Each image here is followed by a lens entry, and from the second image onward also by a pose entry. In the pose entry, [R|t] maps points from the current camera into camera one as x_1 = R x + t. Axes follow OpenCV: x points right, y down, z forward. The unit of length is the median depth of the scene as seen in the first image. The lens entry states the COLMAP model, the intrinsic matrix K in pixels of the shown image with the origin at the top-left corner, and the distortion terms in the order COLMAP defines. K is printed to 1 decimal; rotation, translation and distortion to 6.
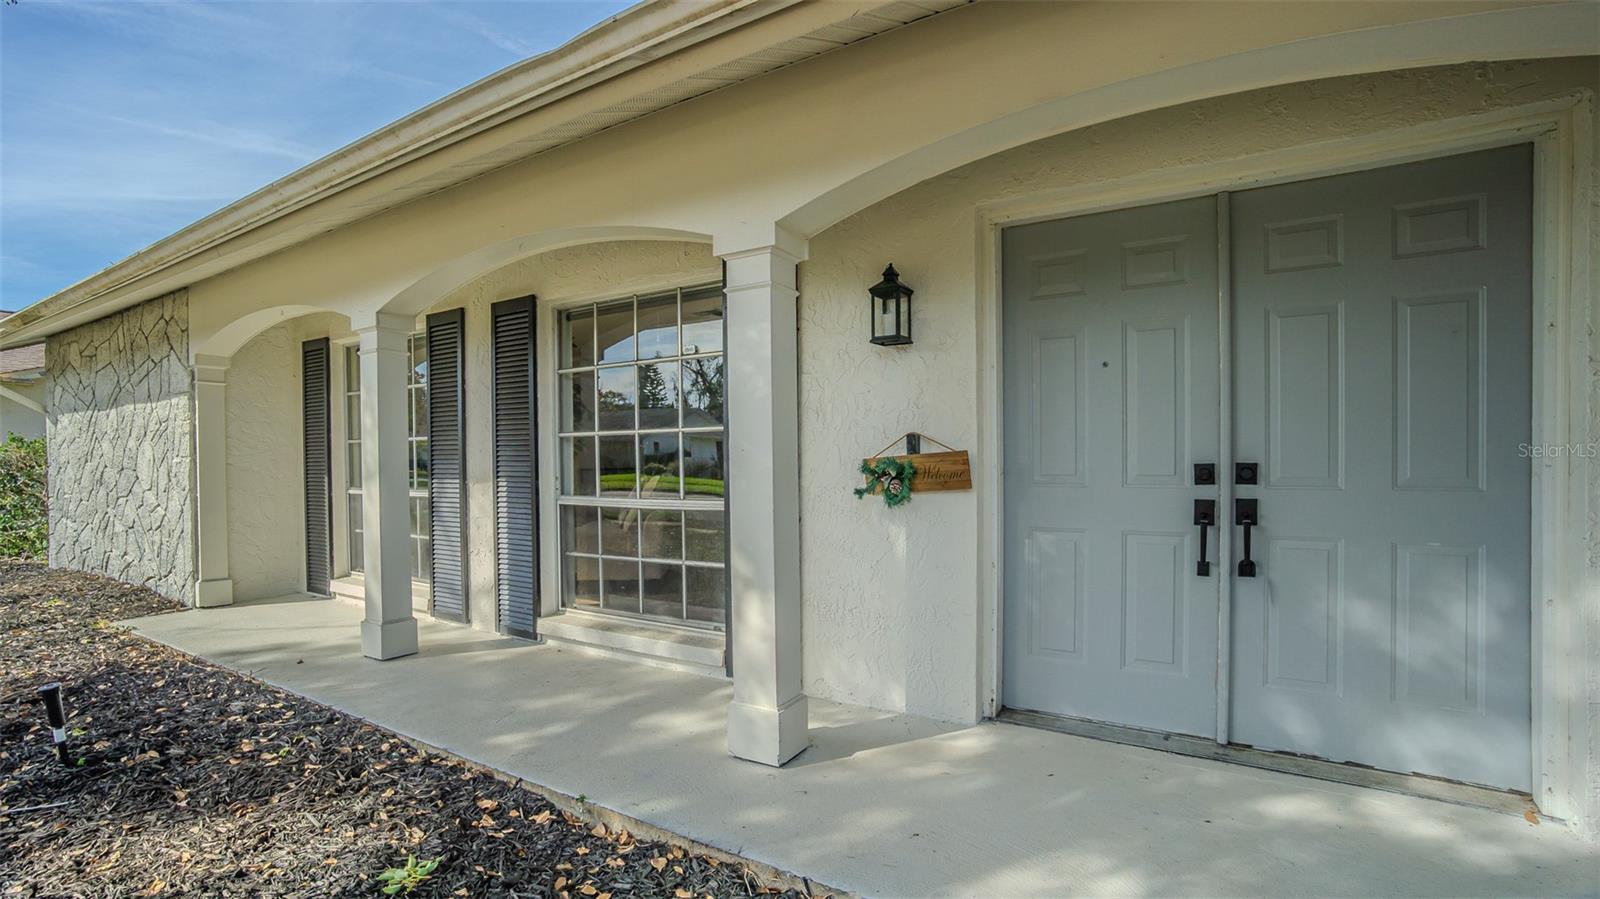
lens RADIAL K [[684.8, 0, 805.8], [0, 684.8, 461.7], [0, 0, 1]] dist [-0.008516, 0.000193]
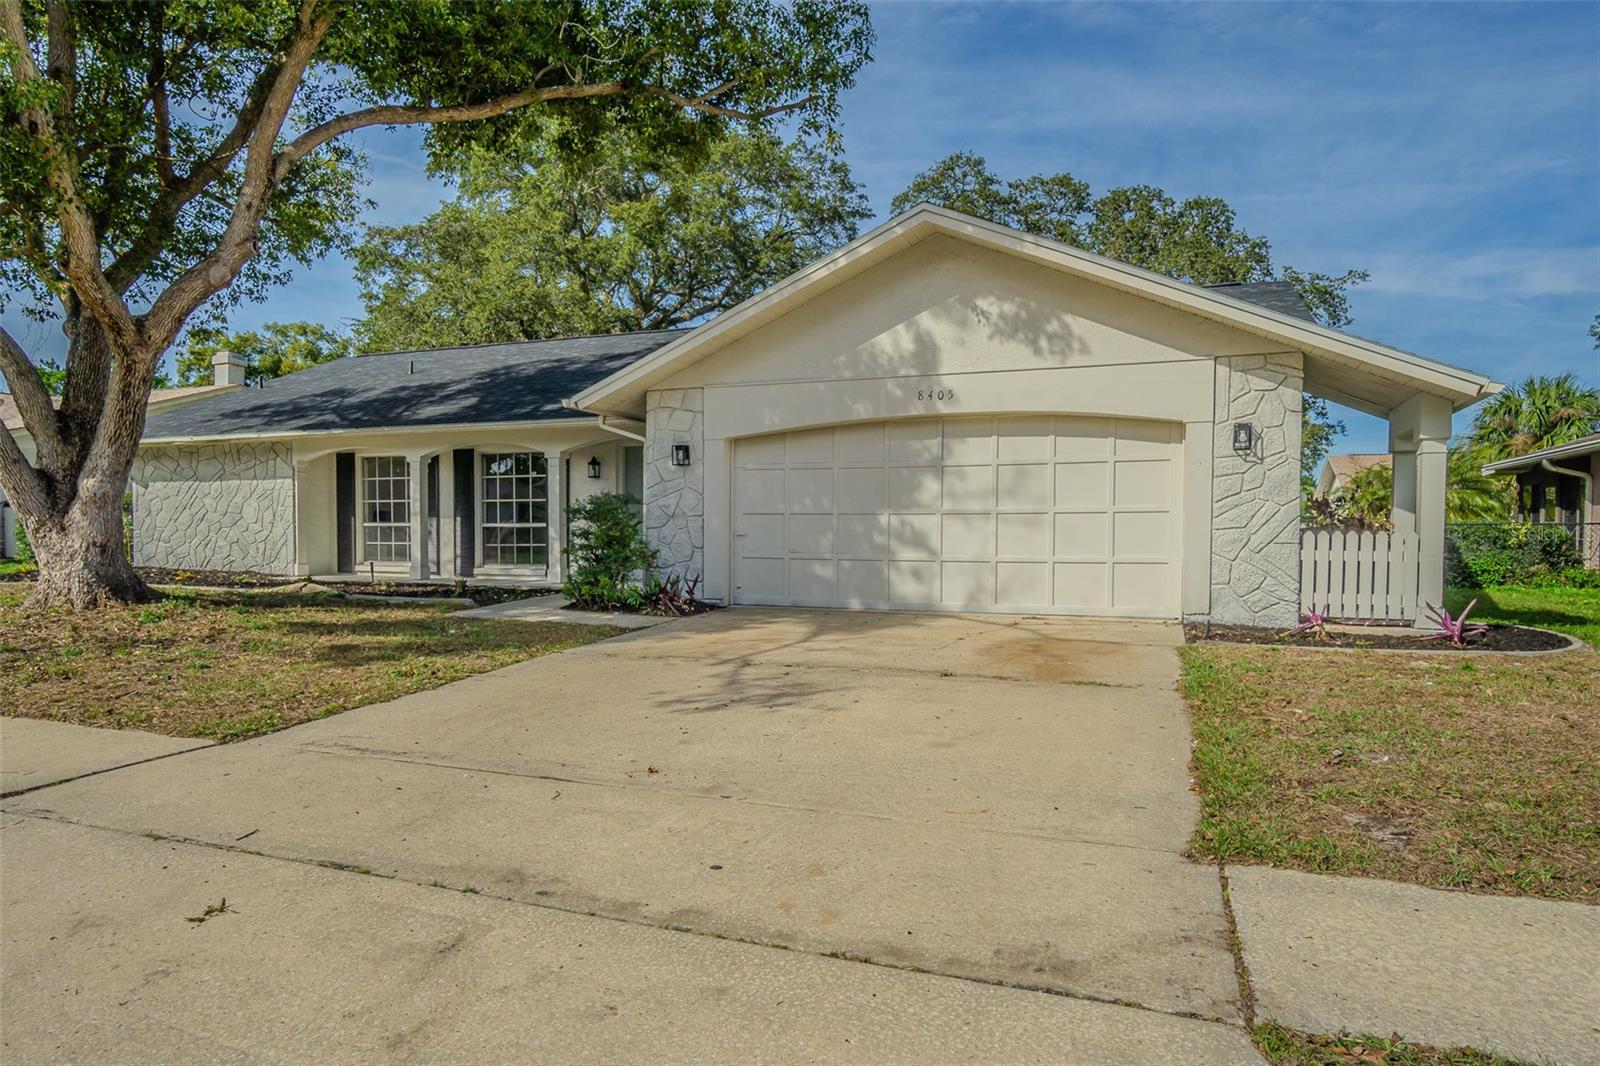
lens RADIAL K [[942.5, 0, 803.2], [0, 942.5, 516.5], [0, 0, 1]] dist [0.020455, -0.000656]
pose [[0.987029, 0.008249, 0.160330, 0.399559], [-0.006849, 0.999933, -0.009279, 0.068139], [-0.160396, 0.008060, 0.987020, -3.963819]]
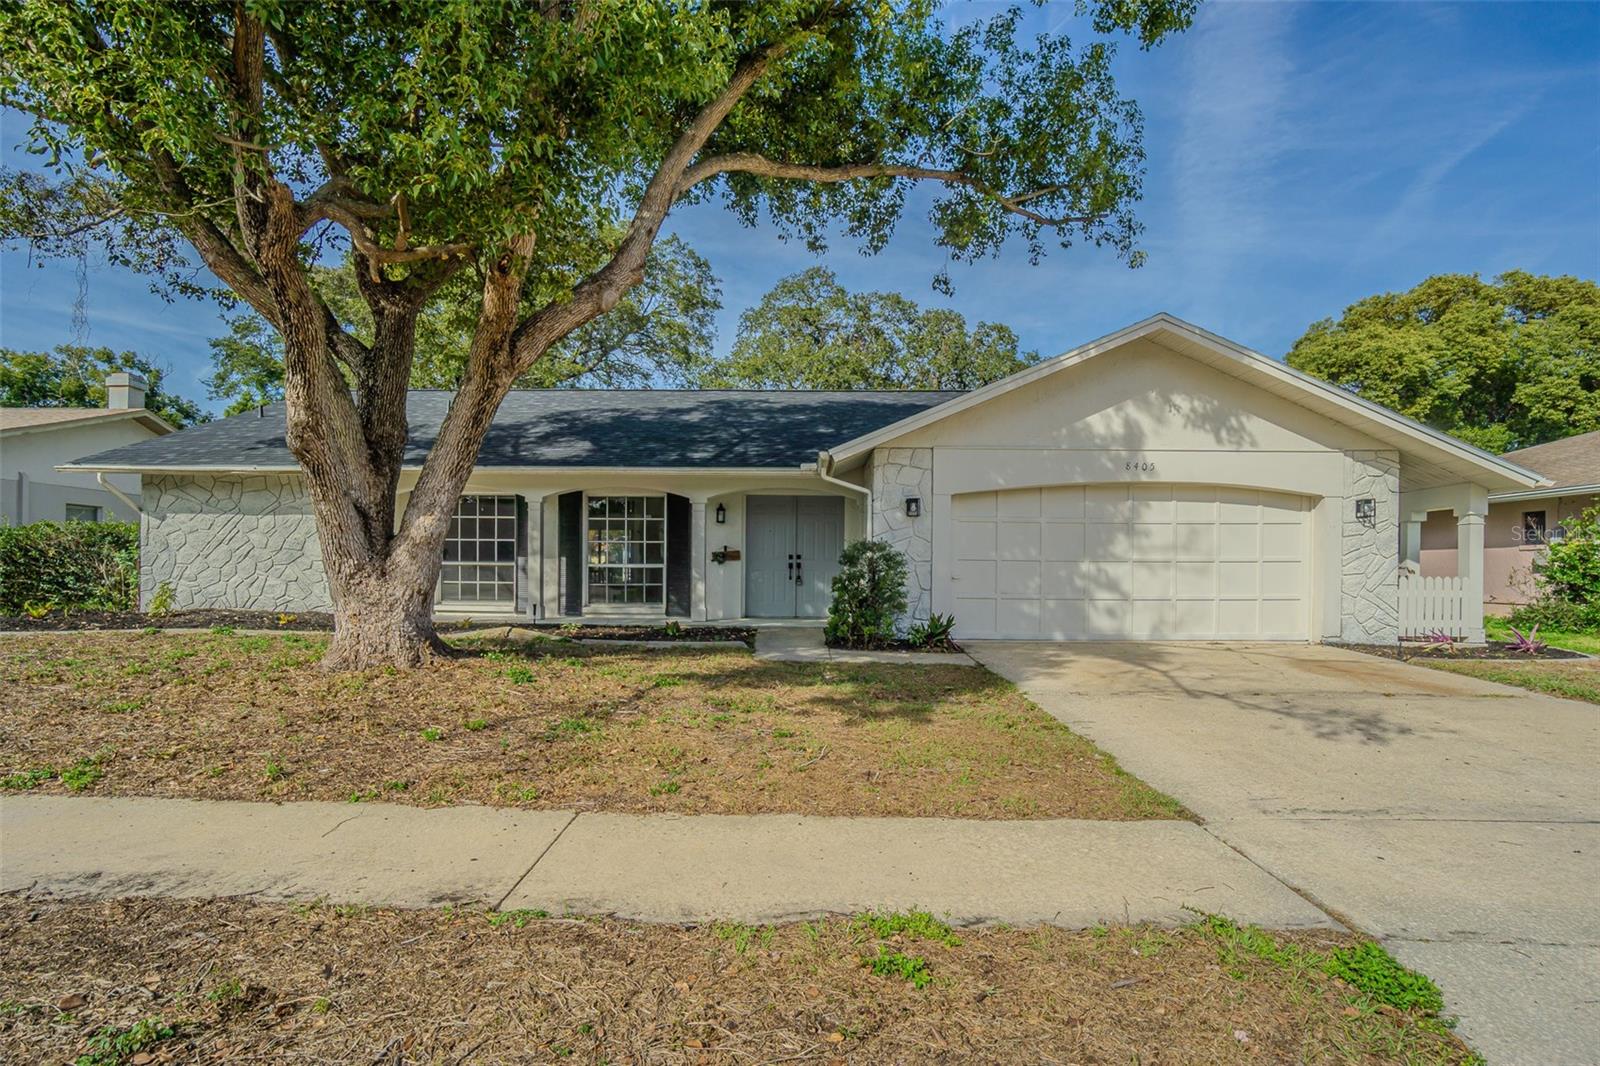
lens RADIAL K [[751.2, 0, 794.2], [0, 751.2, 539.1], [0, 0, 1]] dist [-0.026832, 0.001987]
pose [[0.866377, 0.028234, 0.498592, -1.600048], [-0.015055, 0.999423, -0.030435, 0.043916], [-0.499164, 0.018862, 0.866302, -2.829053]]
